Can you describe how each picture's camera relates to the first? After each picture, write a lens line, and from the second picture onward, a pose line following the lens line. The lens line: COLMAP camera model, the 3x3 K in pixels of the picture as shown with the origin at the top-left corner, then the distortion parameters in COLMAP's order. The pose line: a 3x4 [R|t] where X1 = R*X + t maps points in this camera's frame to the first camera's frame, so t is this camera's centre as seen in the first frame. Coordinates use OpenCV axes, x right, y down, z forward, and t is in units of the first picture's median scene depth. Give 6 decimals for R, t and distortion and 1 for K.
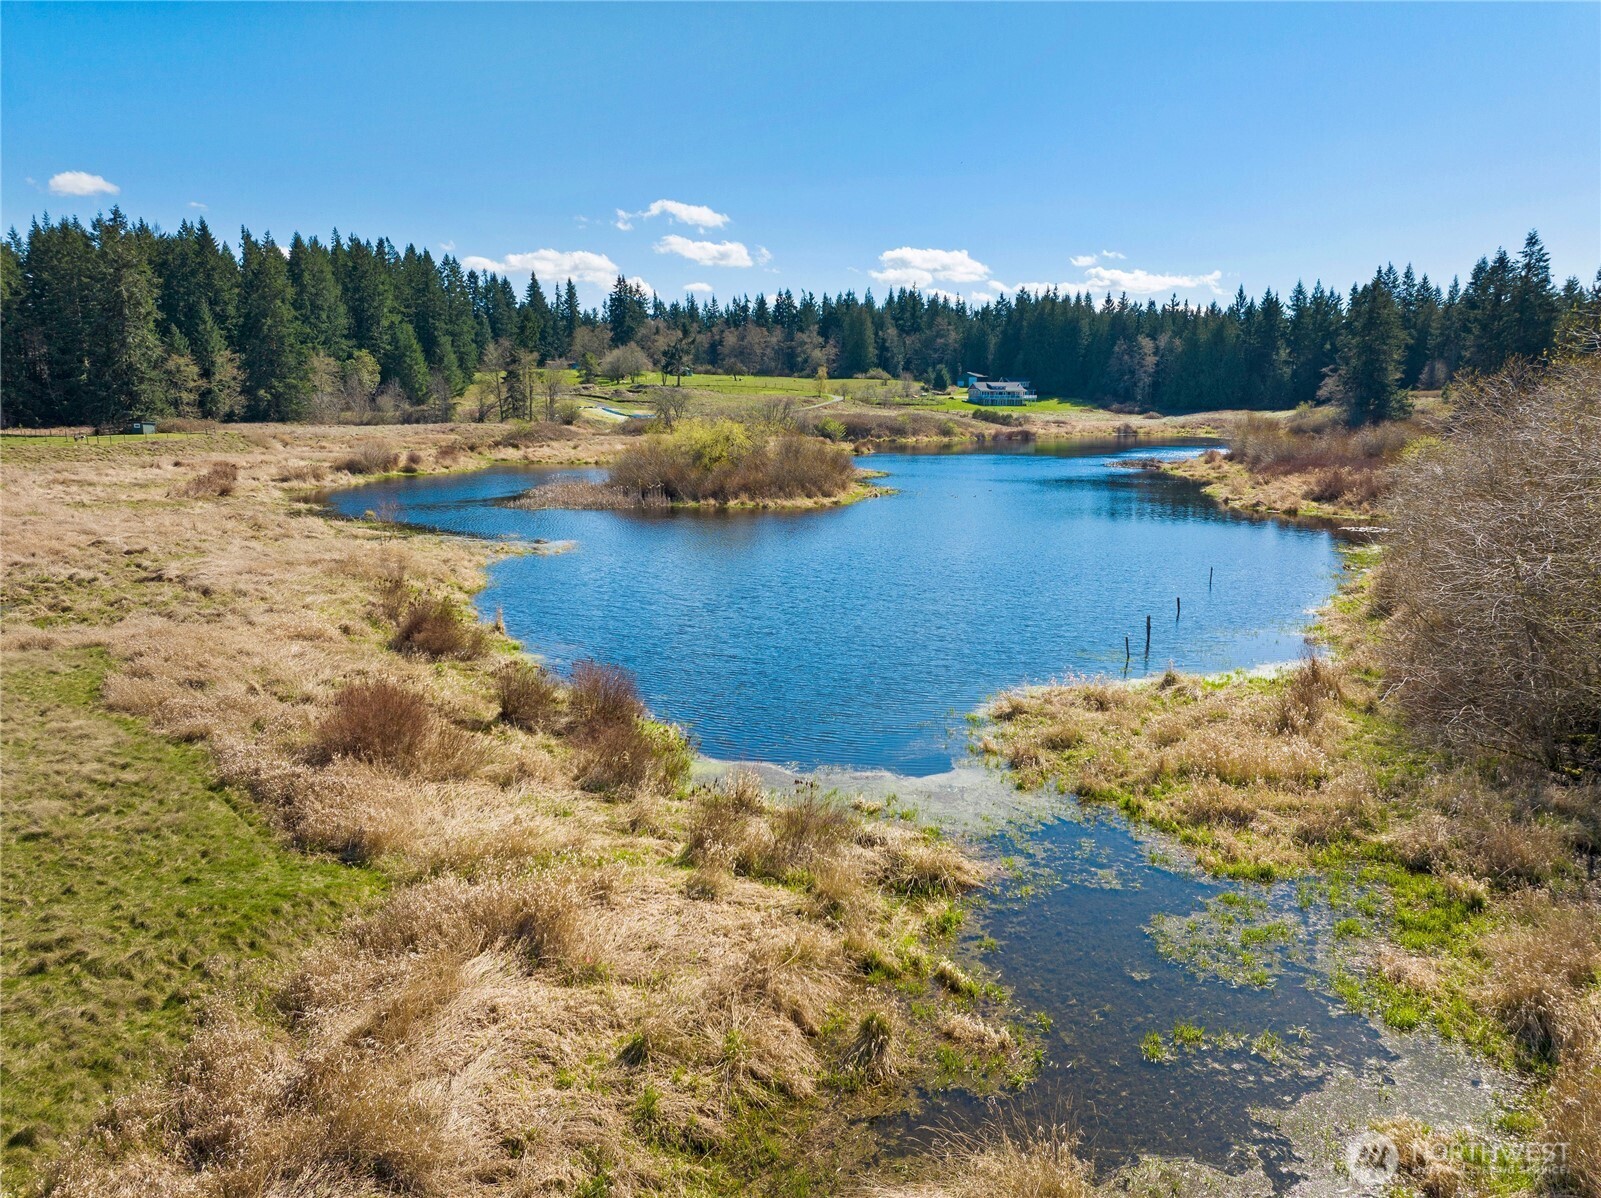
lens RADIAL K [[1128.0, 0, 806.5], [0, 1128.0, 607.2], [0, 0, 1]] dist [-0.036455, -0.001148]
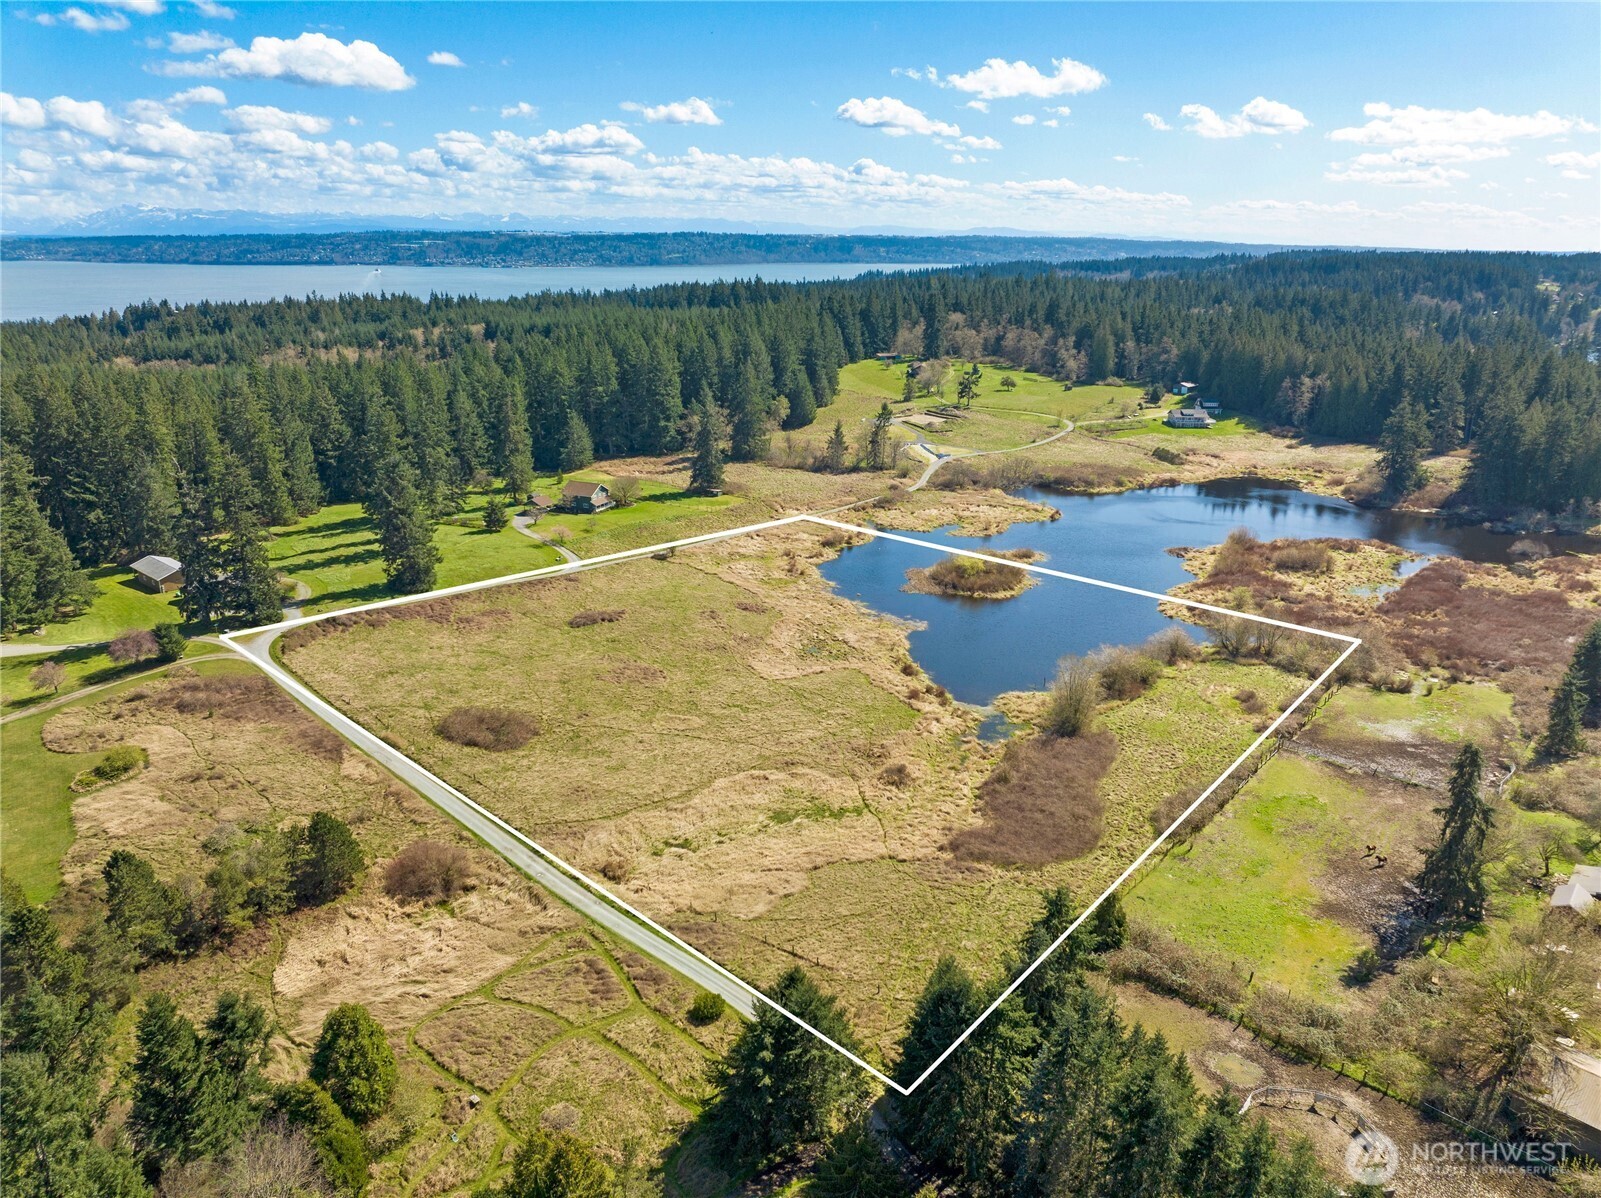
lens RADIAL K [[1115.7, 0, 800.5], [0, 1115.7, 599.0], [0, 0, 1]] dist [-0.035296, 0.004520]
pose [[0.966149, 0.086019, -0.243221, 0.058690], [-0.054385, 0.989499, 0.133918, -0.130534], [0.252186, -0.116157, 0.960682, -0.556987]]
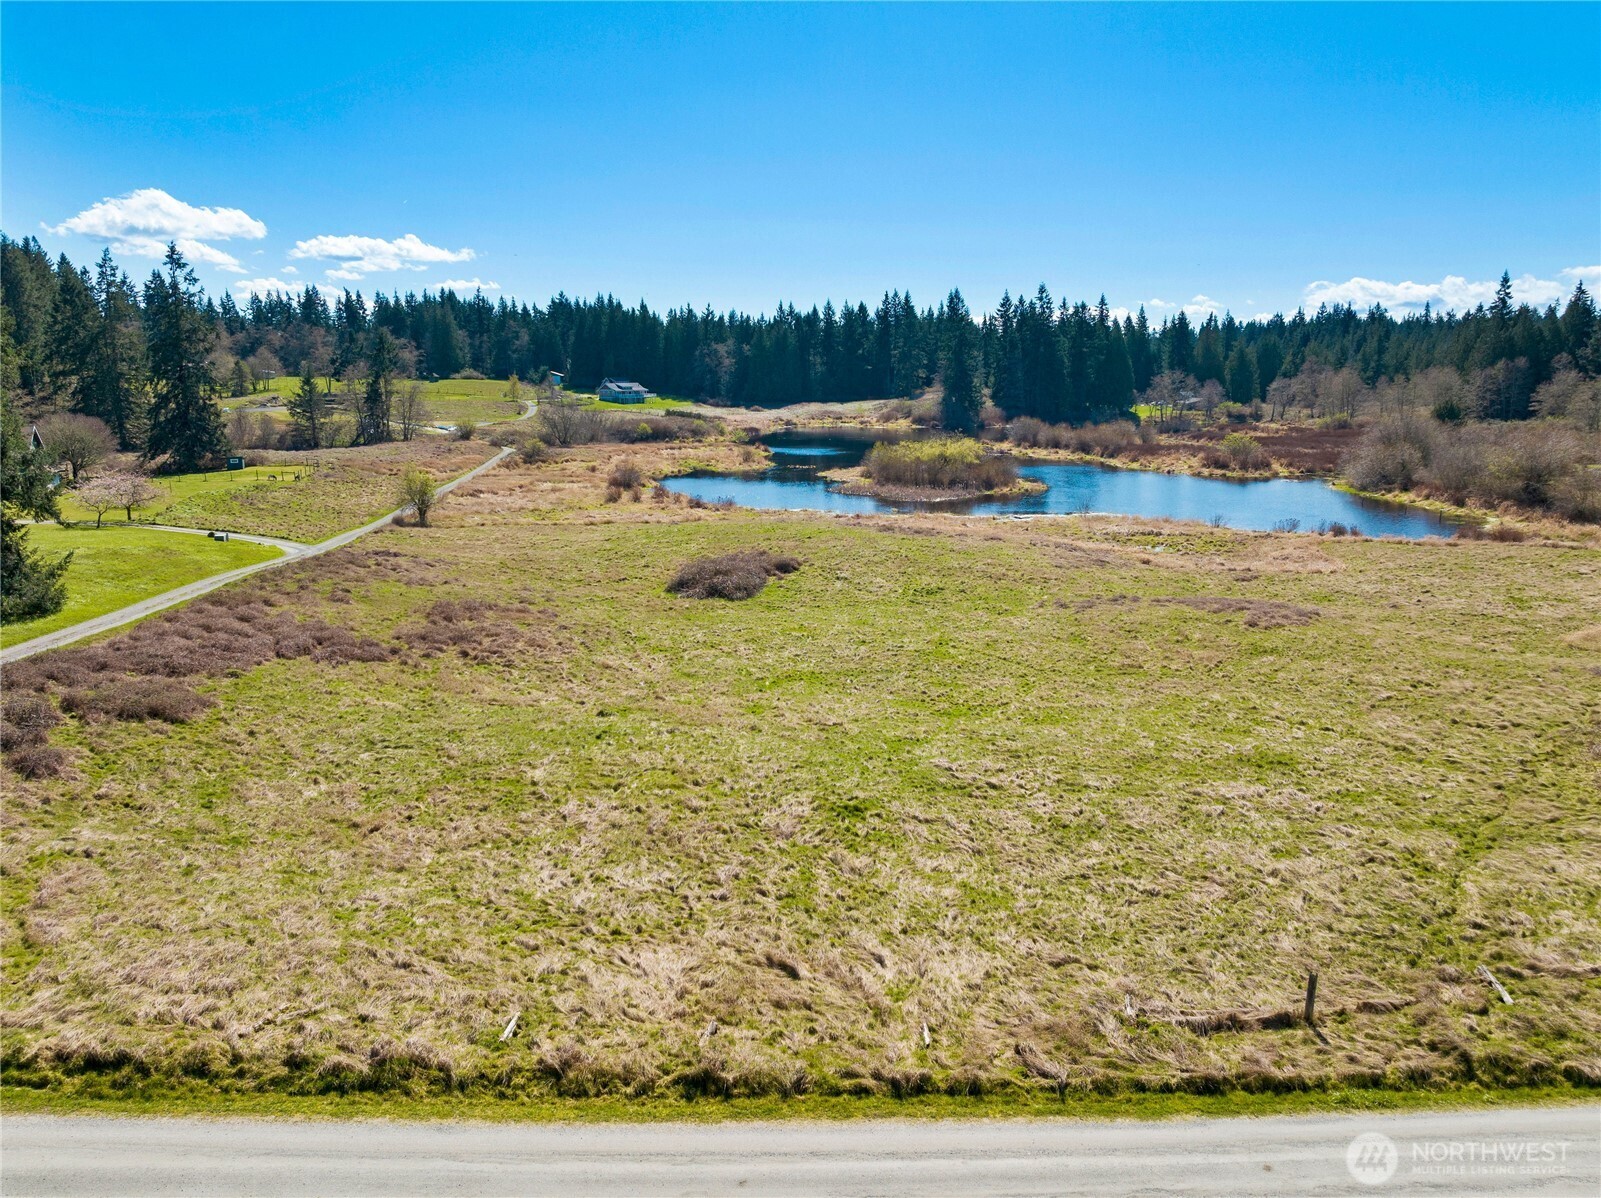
lens RADIAL K [[1145.8, 0, 799.1], [0, 1145.8, 636.6], [0, 0, 1]] dist [-0.038565, -0.003892]
pose [[0.823355, -0.136304, 0.550916, -0.385257], [0.112719, 0.990667, 0.076644, -0.011784], [-0.556221, -0.001007, 0.831034, -0.082718]]
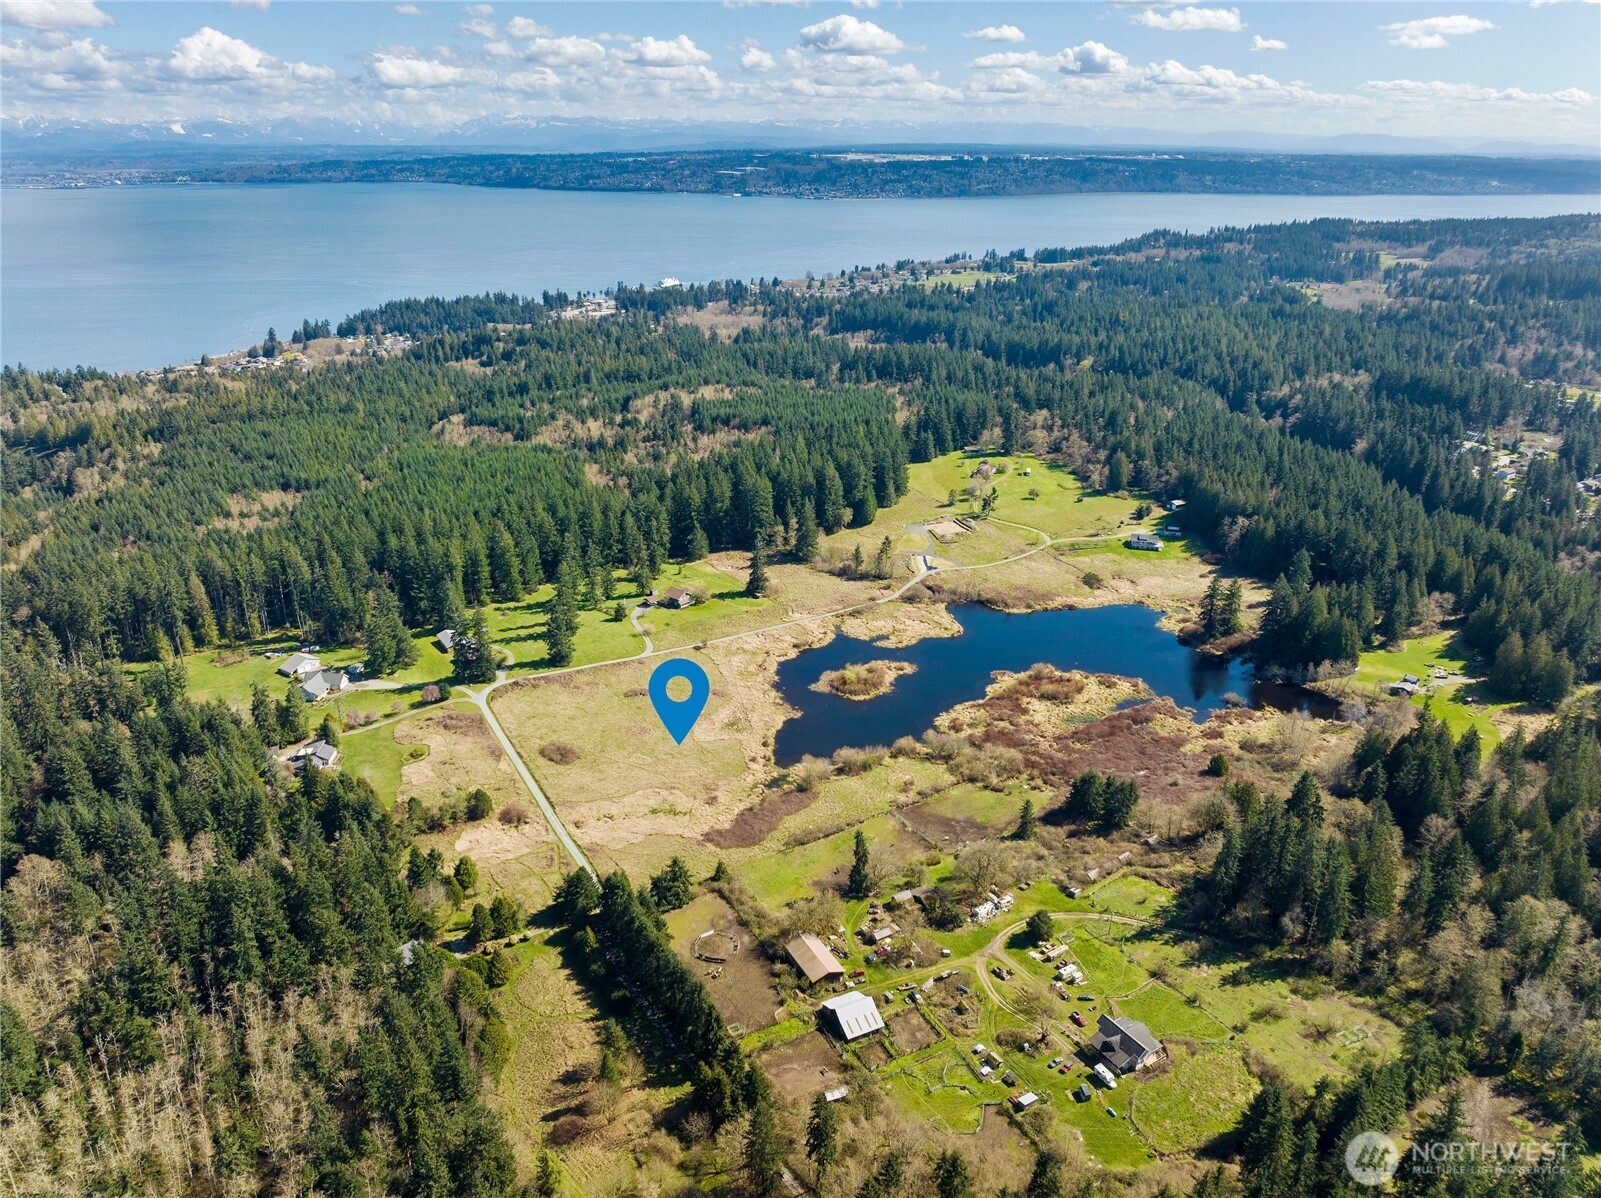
lens RADIAL K [[1103.8, 0, 800.5], [0, 1103.8, 599.0], [0, 0, 1]] dist [-0.031145, -0.000710]
pose [[0.860324, 0.200046, -0.468855, 0.610532], [-0.102440, 0.968863, 0.225411, -0.491731], [0.499349, -0.145897, 0.854029, -1.025865]]
